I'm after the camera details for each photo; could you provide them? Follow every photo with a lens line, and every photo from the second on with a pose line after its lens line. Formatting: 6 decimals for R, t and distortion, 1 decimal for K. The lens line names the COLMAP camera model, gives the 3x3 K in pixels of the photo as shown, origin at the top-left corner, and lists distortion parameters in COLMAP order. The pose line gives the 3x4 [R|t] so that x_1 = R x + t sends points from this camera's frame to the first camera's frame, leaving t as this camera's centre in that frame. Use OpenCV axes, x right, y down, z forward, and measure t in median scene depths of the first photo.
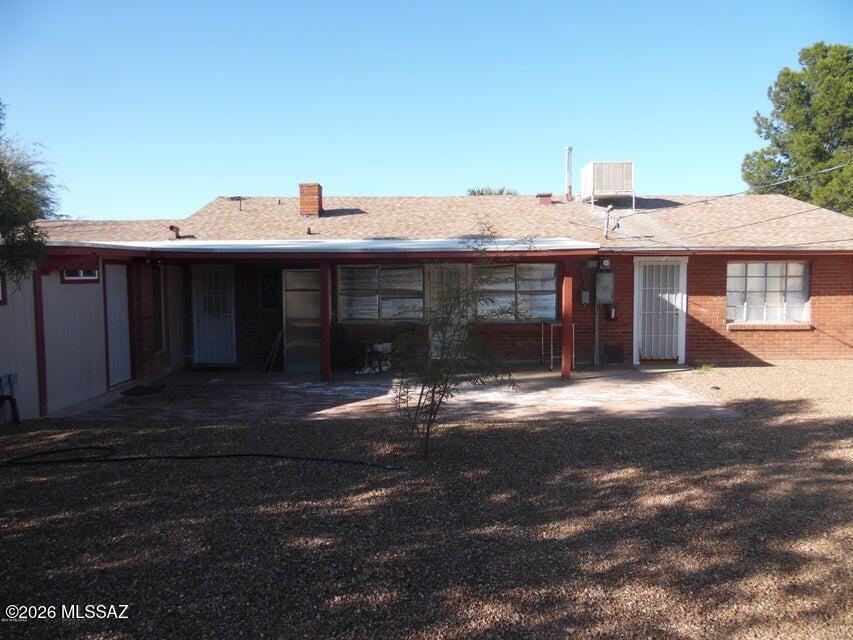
lens RADIAL K [[635.7, 0, 427.3], [0, 635.7, 318.8], [0, 0, 1]] dist [-0.012588, 0.022974]
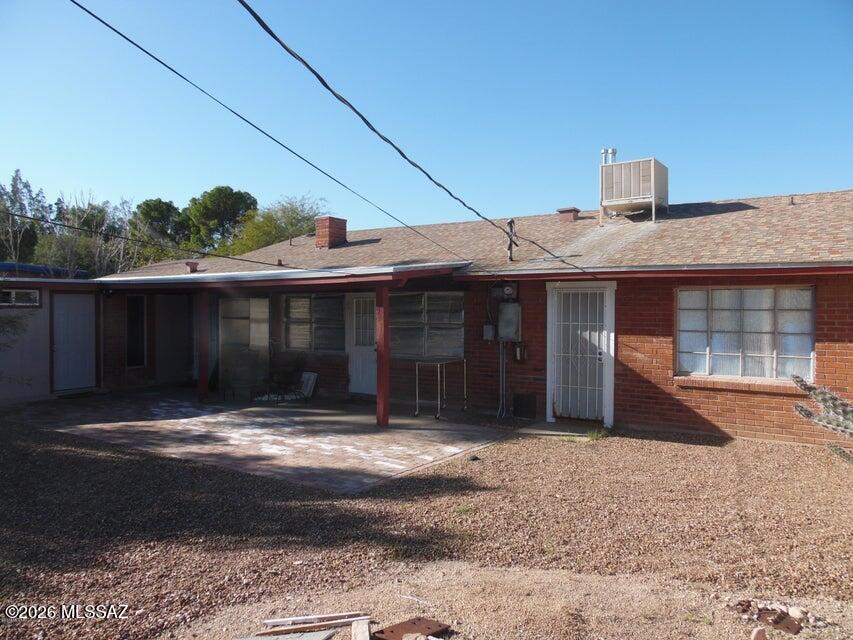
lens RADIAL K [[635.7, 0, 427.1], [0, 635.7, 320.1], [0, 0, 1]] dist [-0.012588, 0.022974]
pose [[0.828117, 0.019244, -0.560225, 0.635122], [-0.046486, 0.998326, -0.034421, -0.017734], [0.558624, 0.054547, 0.827625, 0.272638]]
